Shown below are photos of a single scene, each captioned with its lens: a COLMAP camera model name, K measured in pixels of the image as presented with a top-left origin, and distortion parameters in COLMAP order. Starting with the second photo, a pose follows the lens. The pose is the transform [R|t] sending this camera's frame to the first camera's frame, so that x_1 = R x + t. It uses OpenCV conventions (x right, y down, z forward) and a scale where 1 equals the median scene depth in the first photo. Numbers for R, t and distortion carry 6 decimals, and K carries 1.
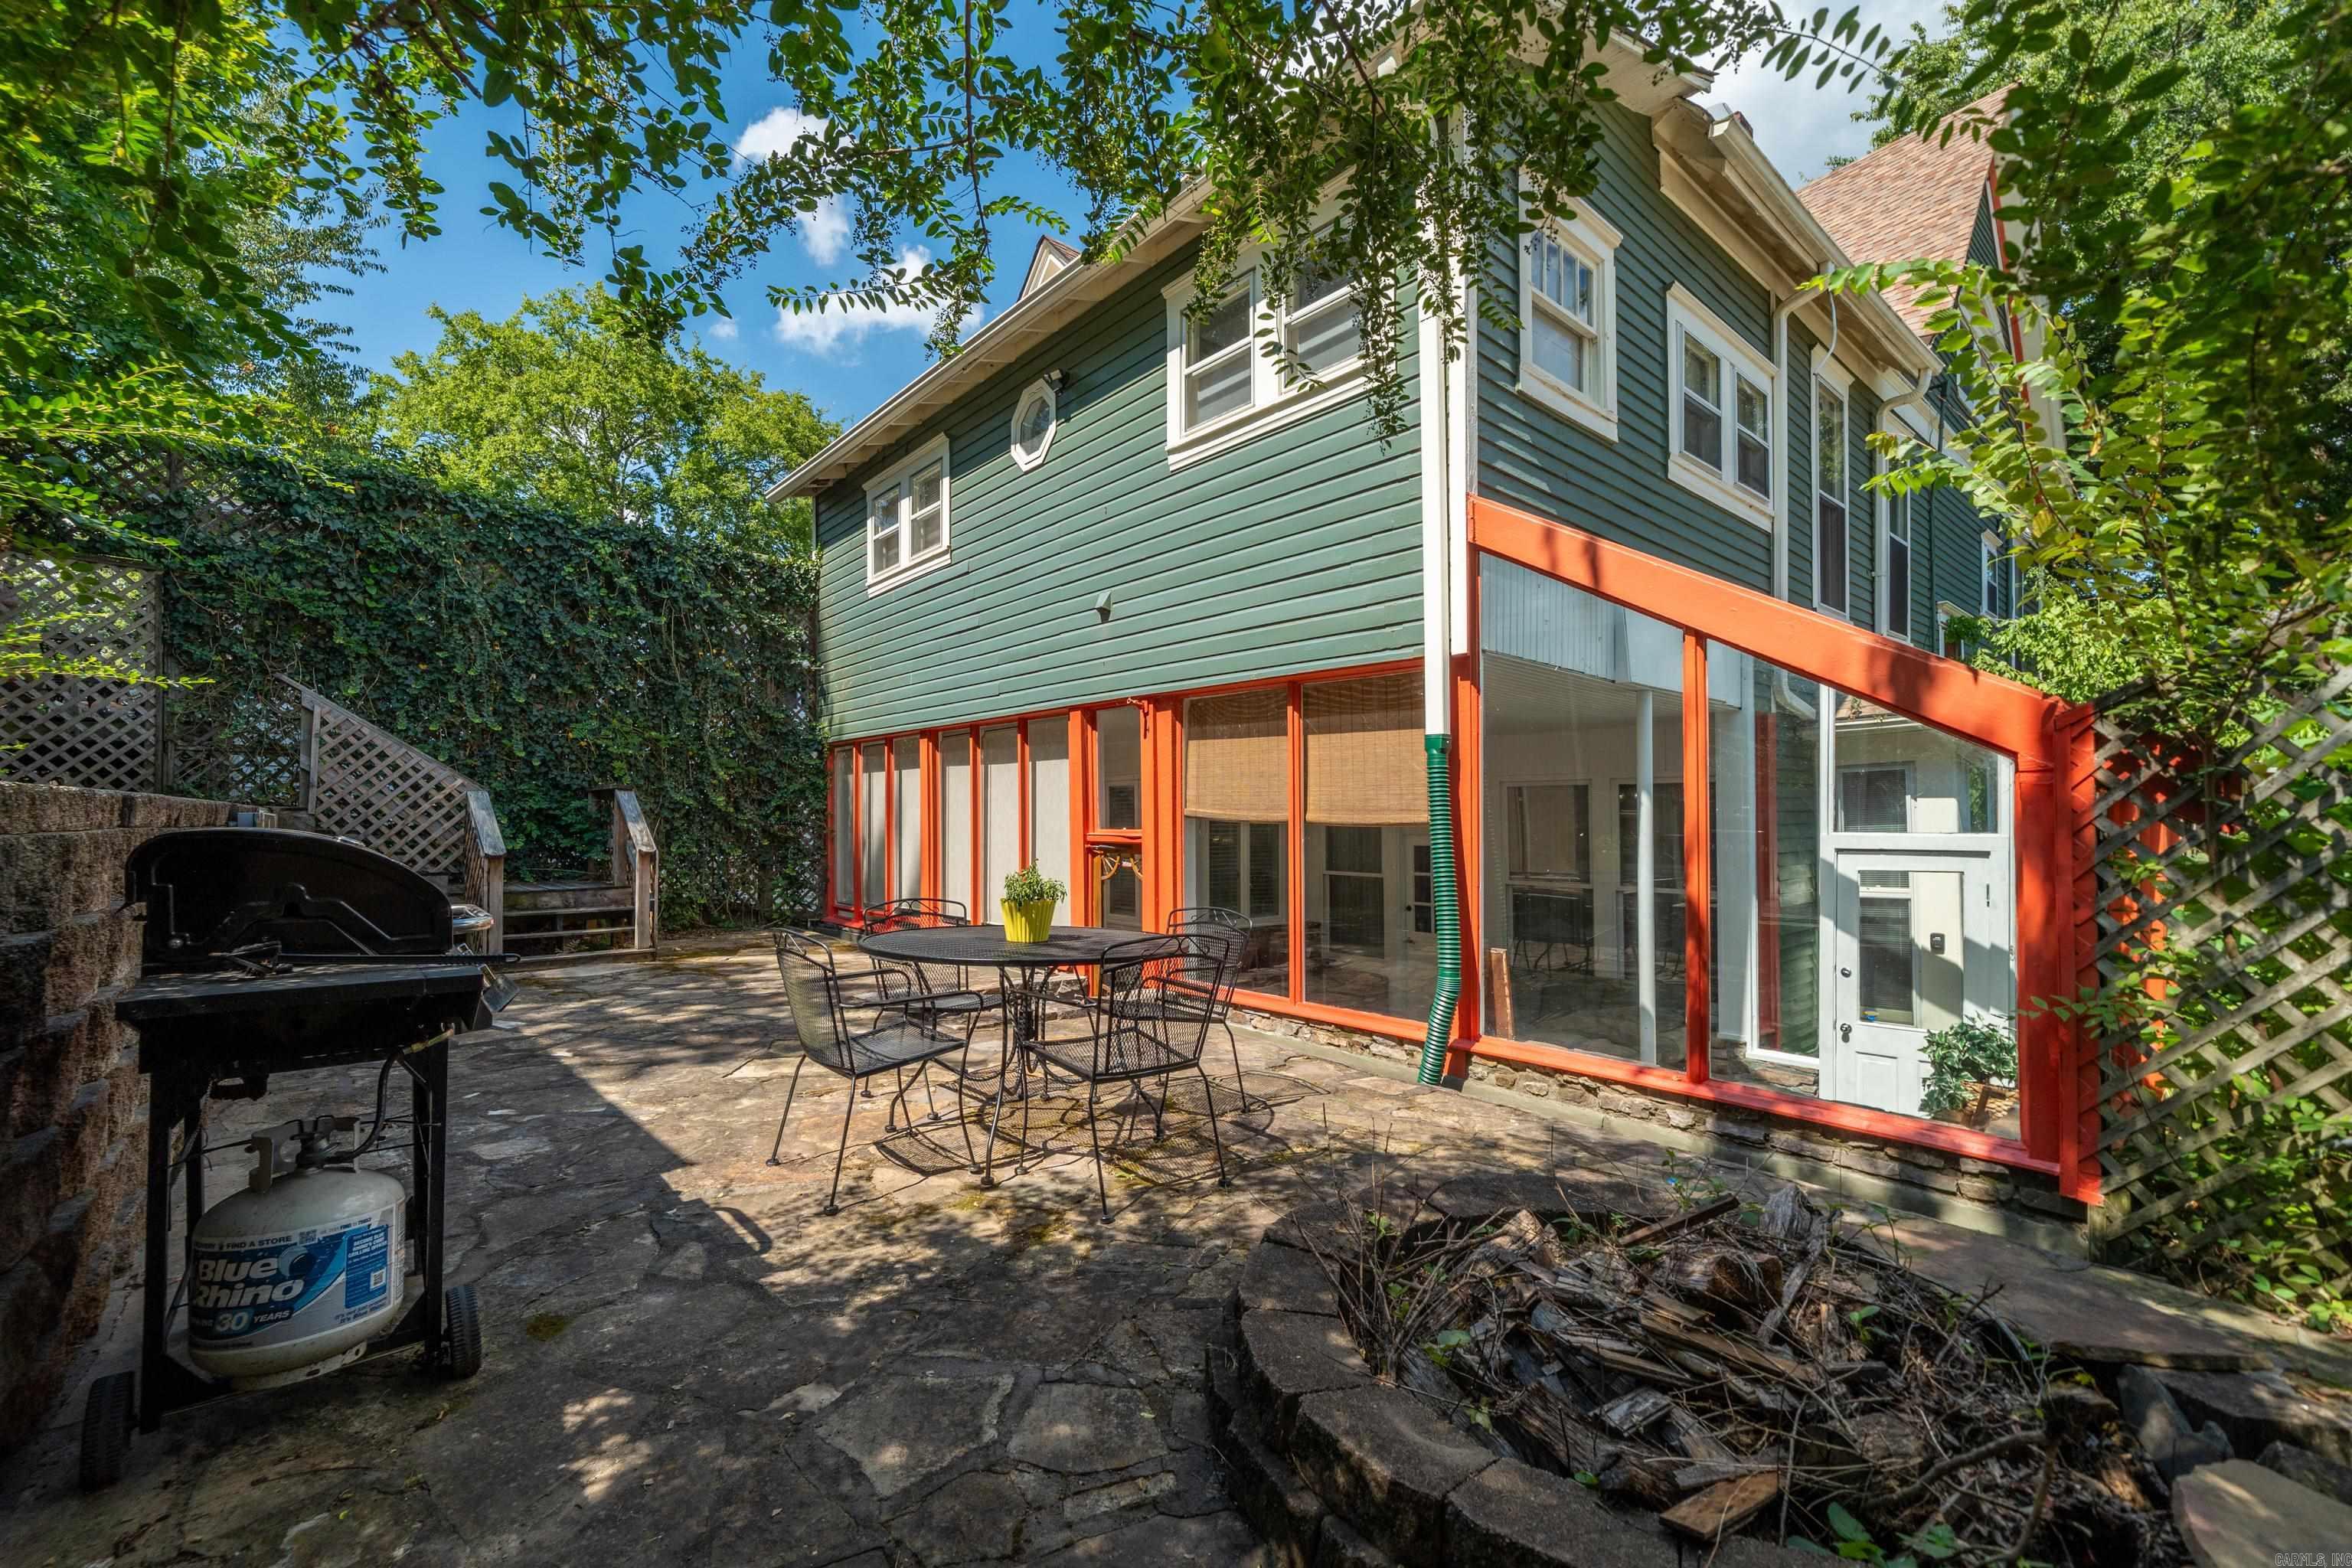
lens RADIAL K [[948.1, 0, 1176.1], [0, 948.1, 804.9], [0, 0, 1]] dist [0.000186, -0.000702]
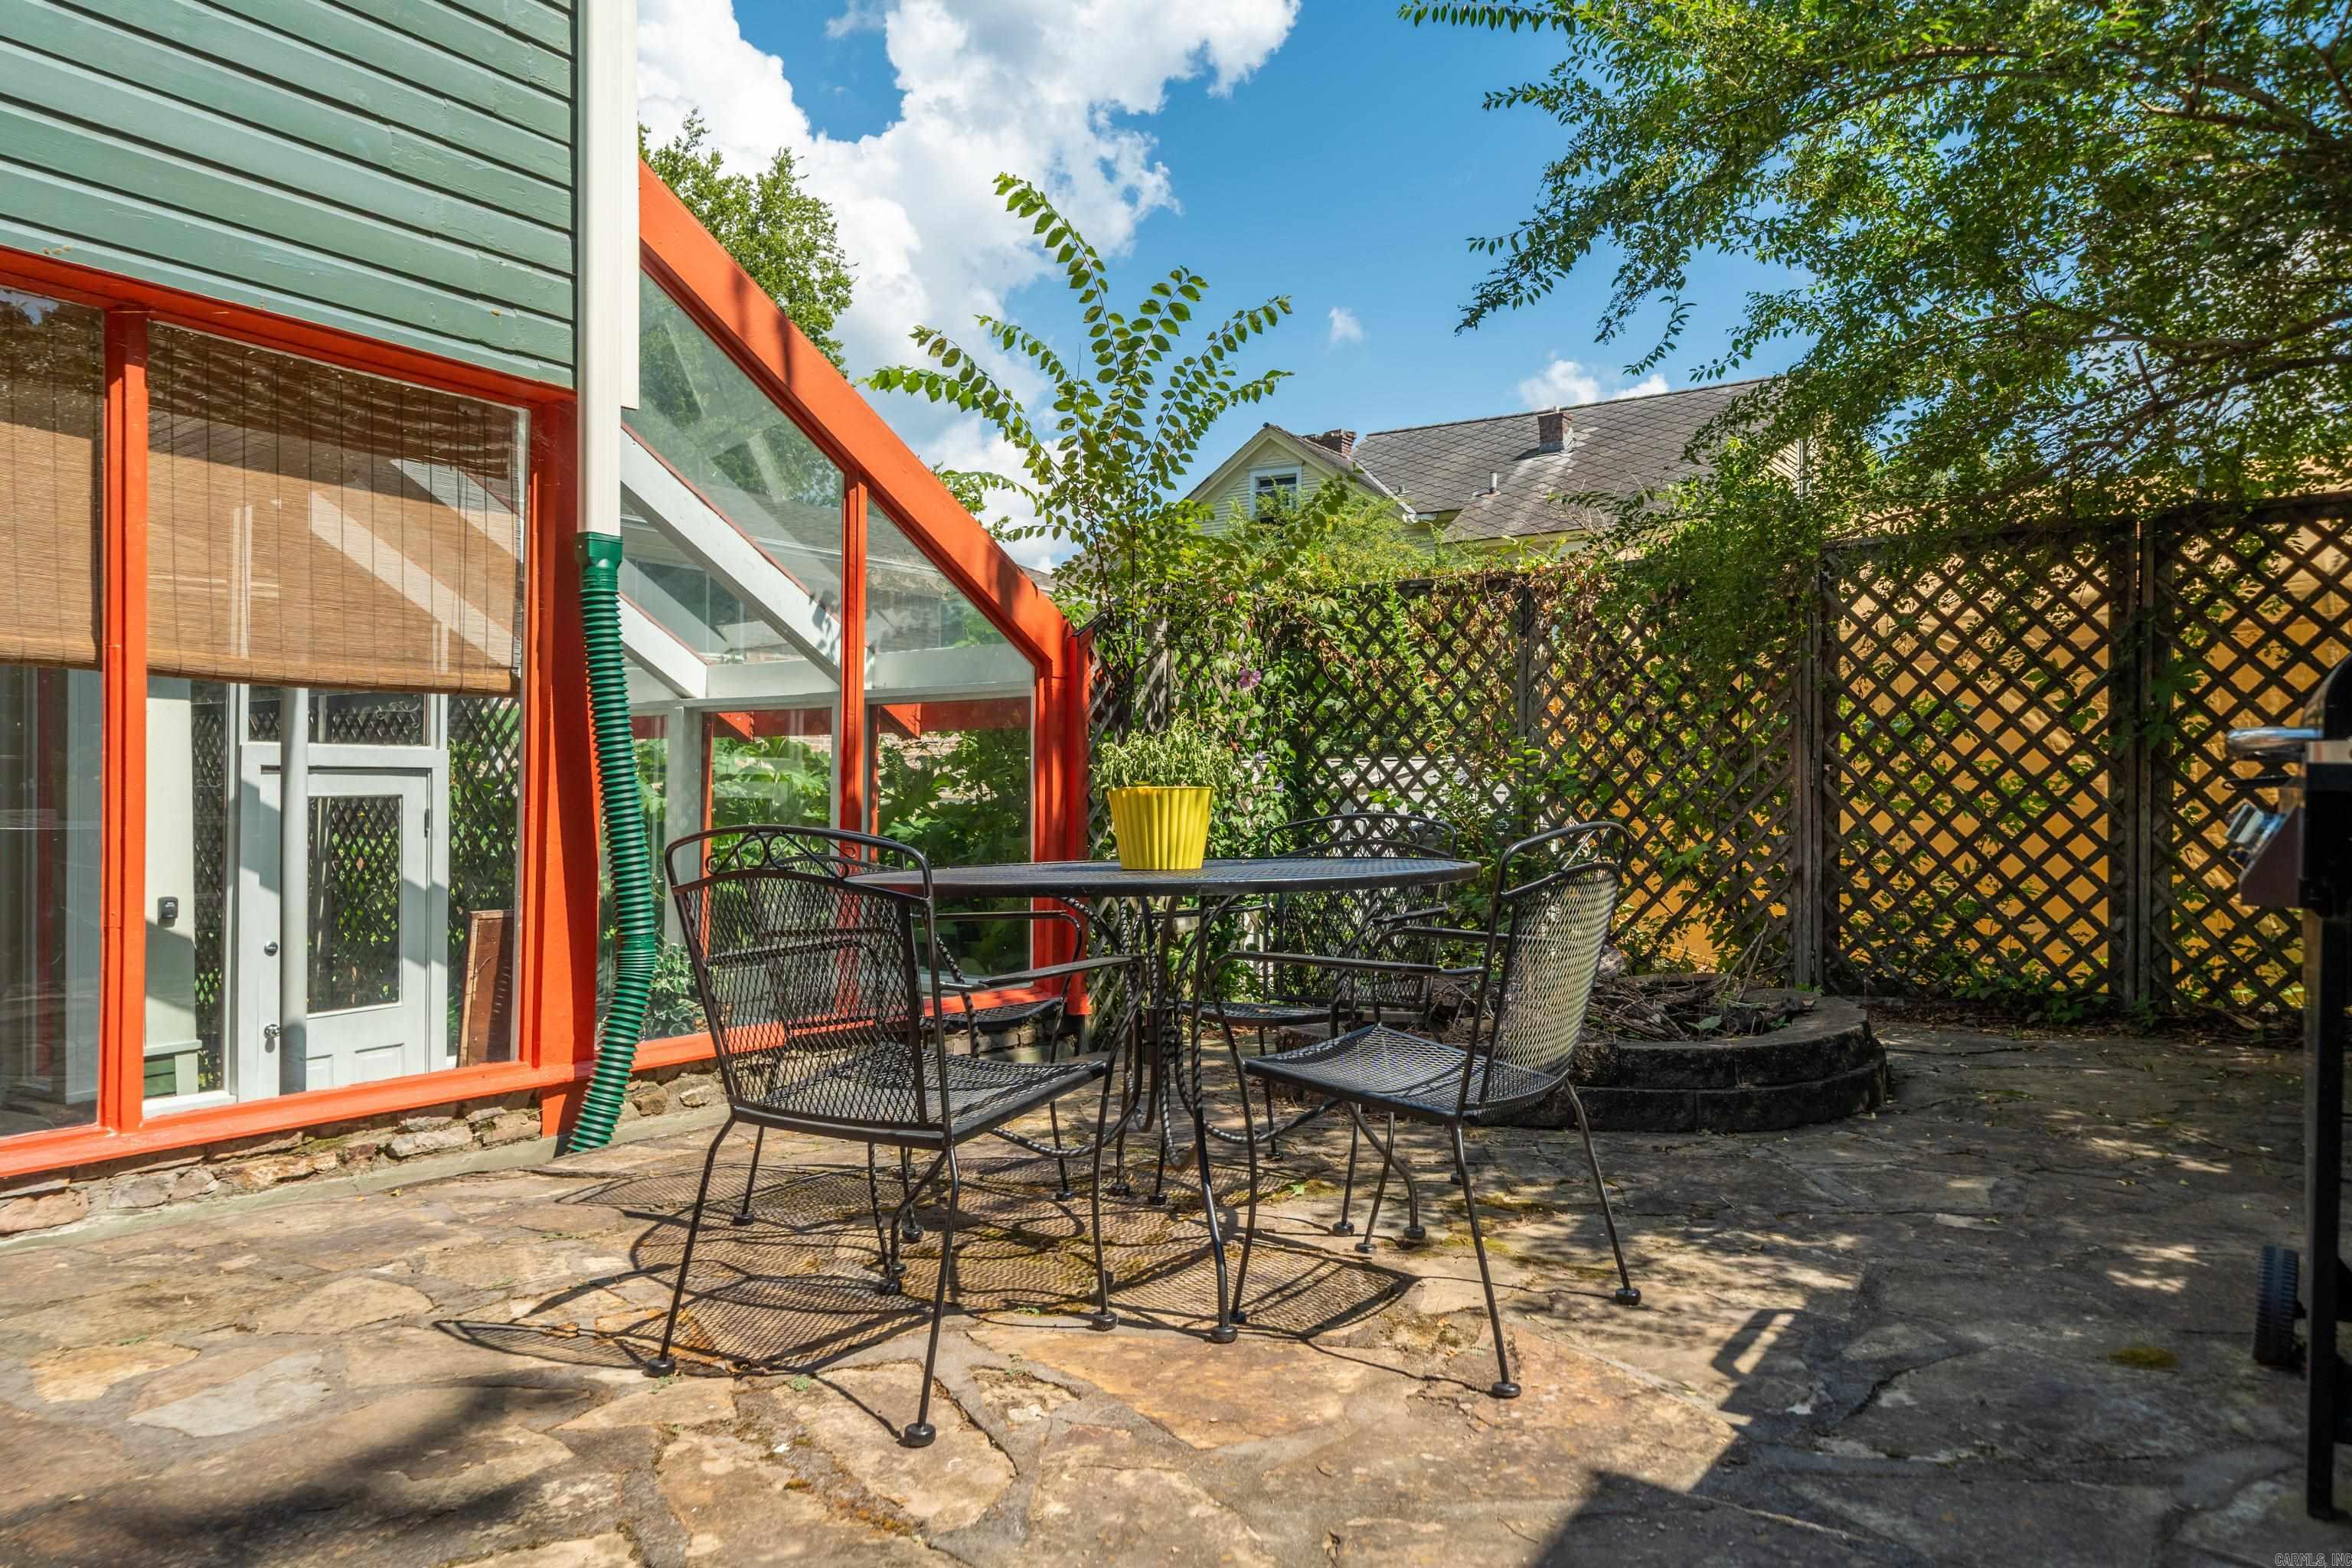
lens RADIAL K [[1531.5, 0, 1176.0], [0, 1531.5, 784.0], [0, 0, 1]] dist [-0.001582, 0.002350]
pose [[-0.224713, 0.001281, 0.974424, -0.964207], [-0.020504, 0.999772, -0.006043, 0.100901], [-0.974209, -0.021338, -0.224635, 1.182034]]
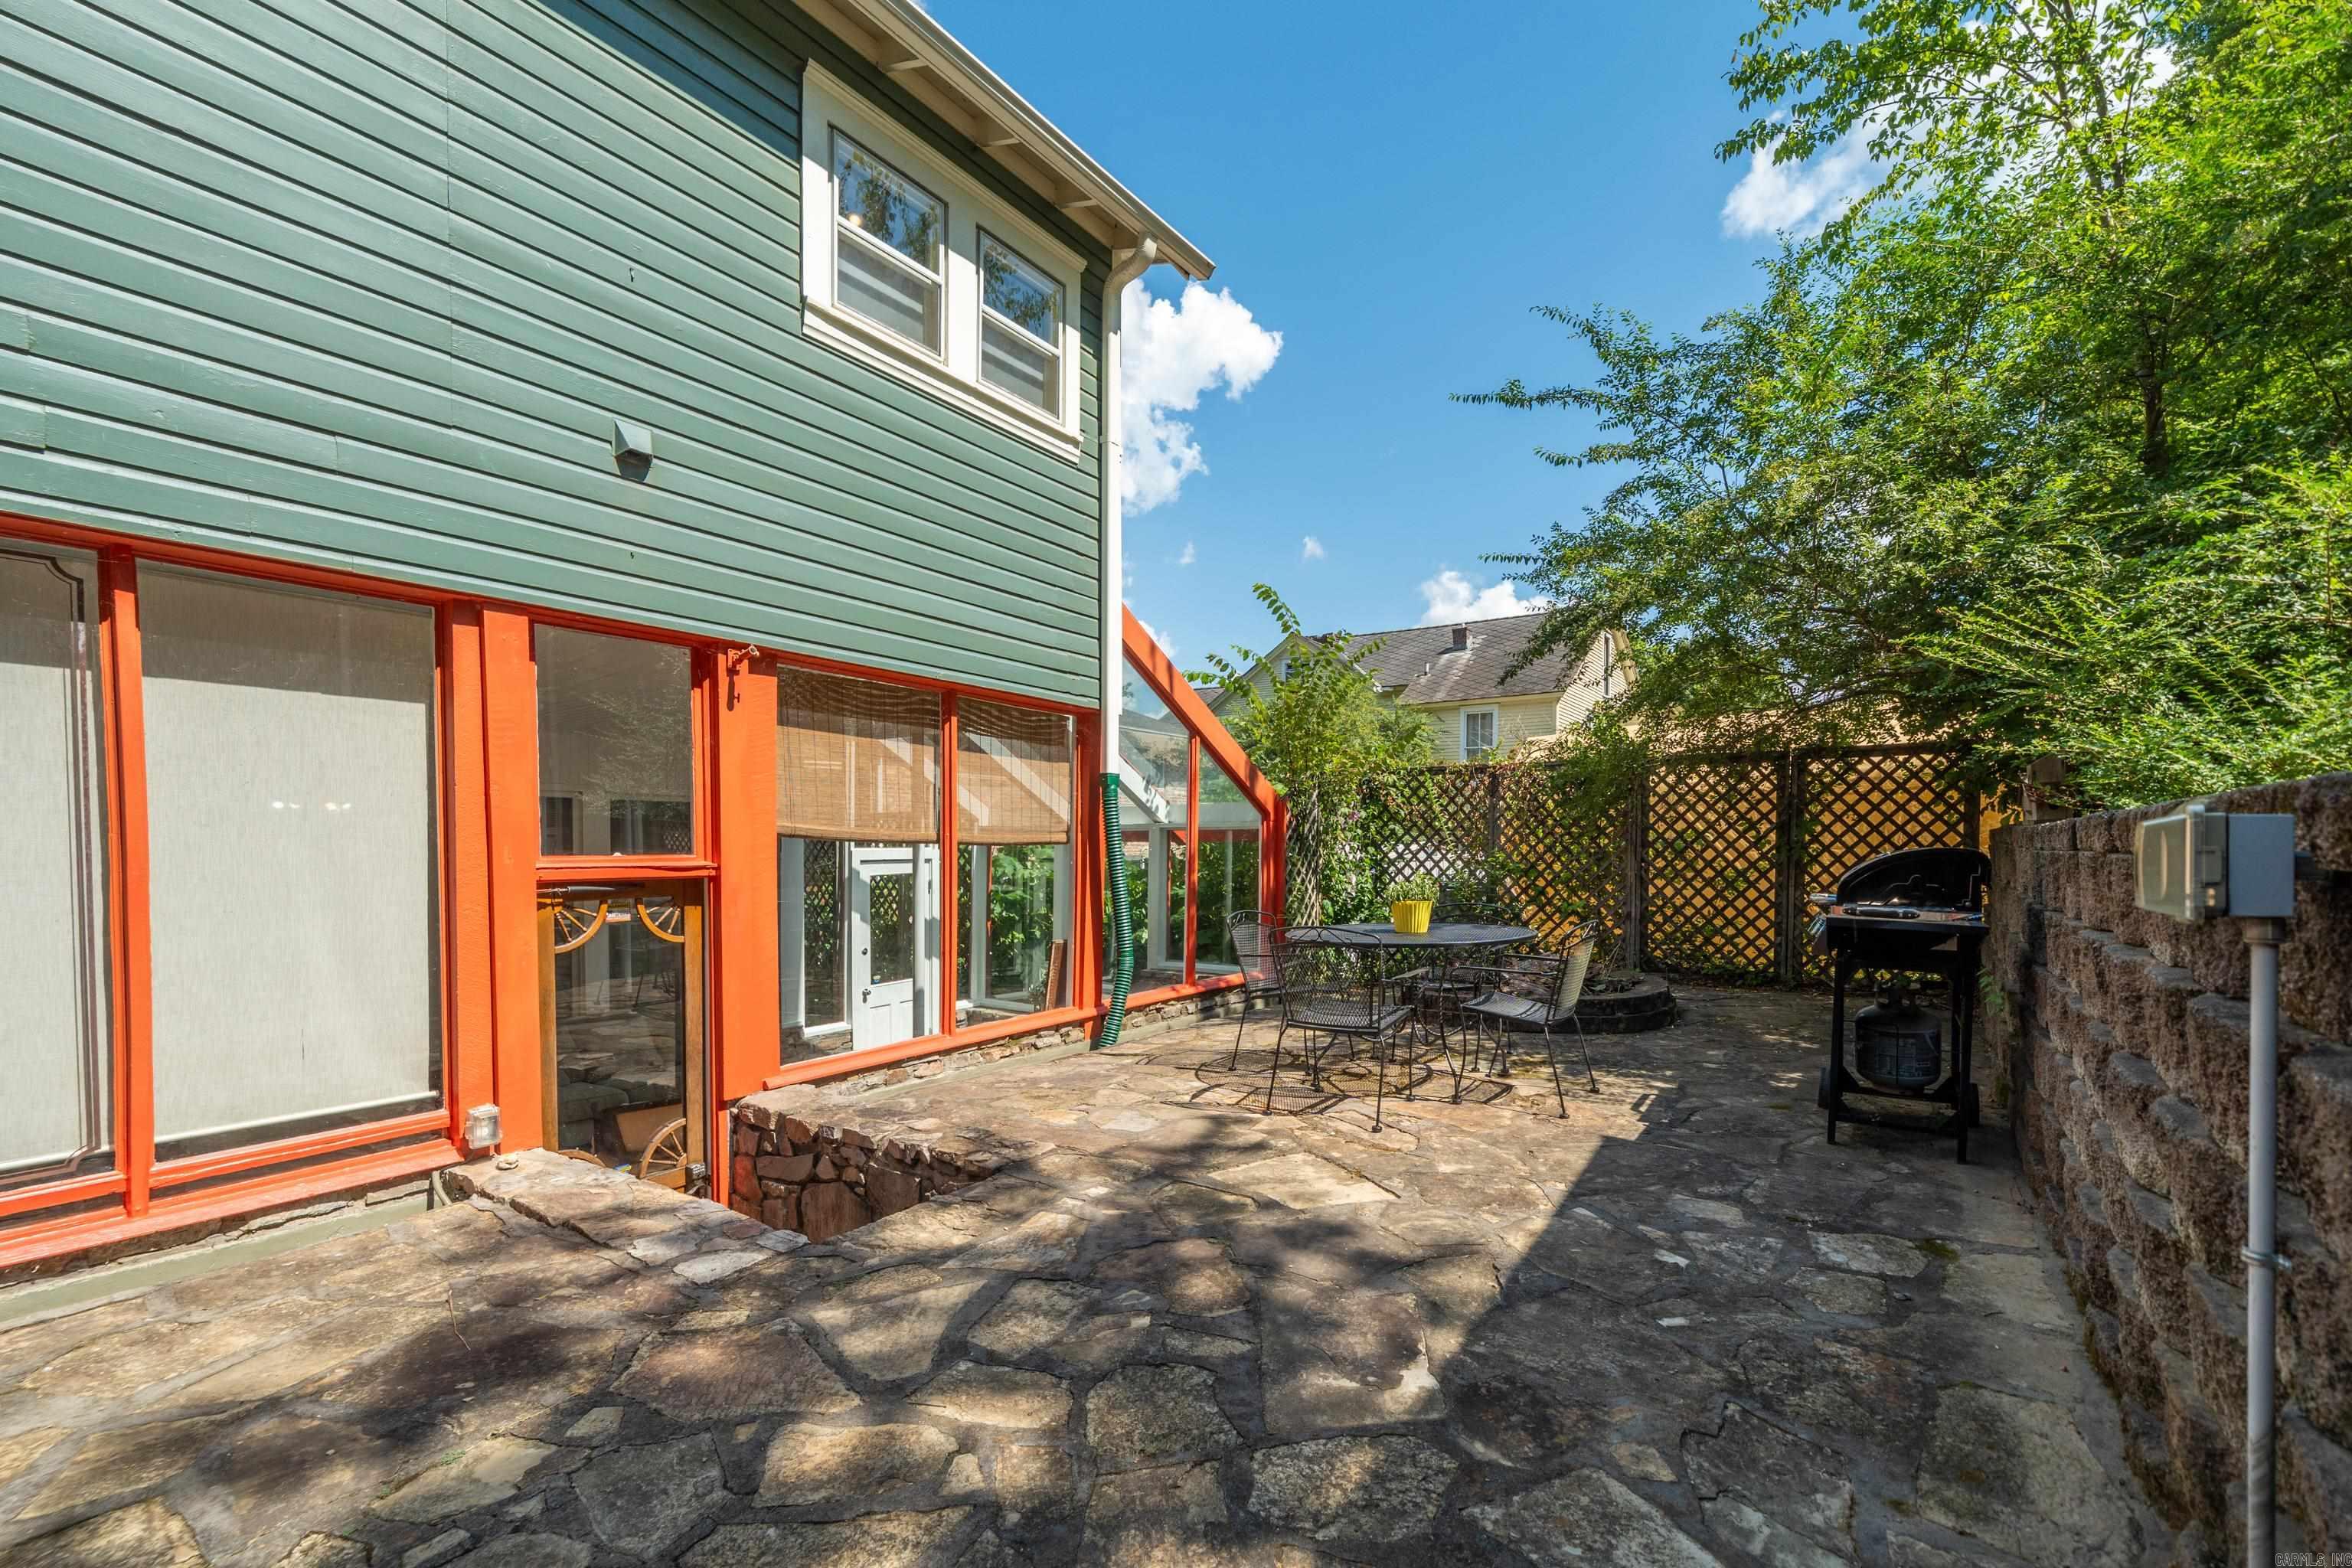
lens RADIAL K [[939.9, 0, 1229.1], [0, 939.9, 864.4], [0, 0, 1]] dist [-0.001400, -0.000203]
pose [[-0.240863, -0.027371, 0.970173, -1.370027], [-0.018165, 0.999554, 0.023690, 0.021536], [-0.970389, -0.011918, -0.241253, 1.568191]]
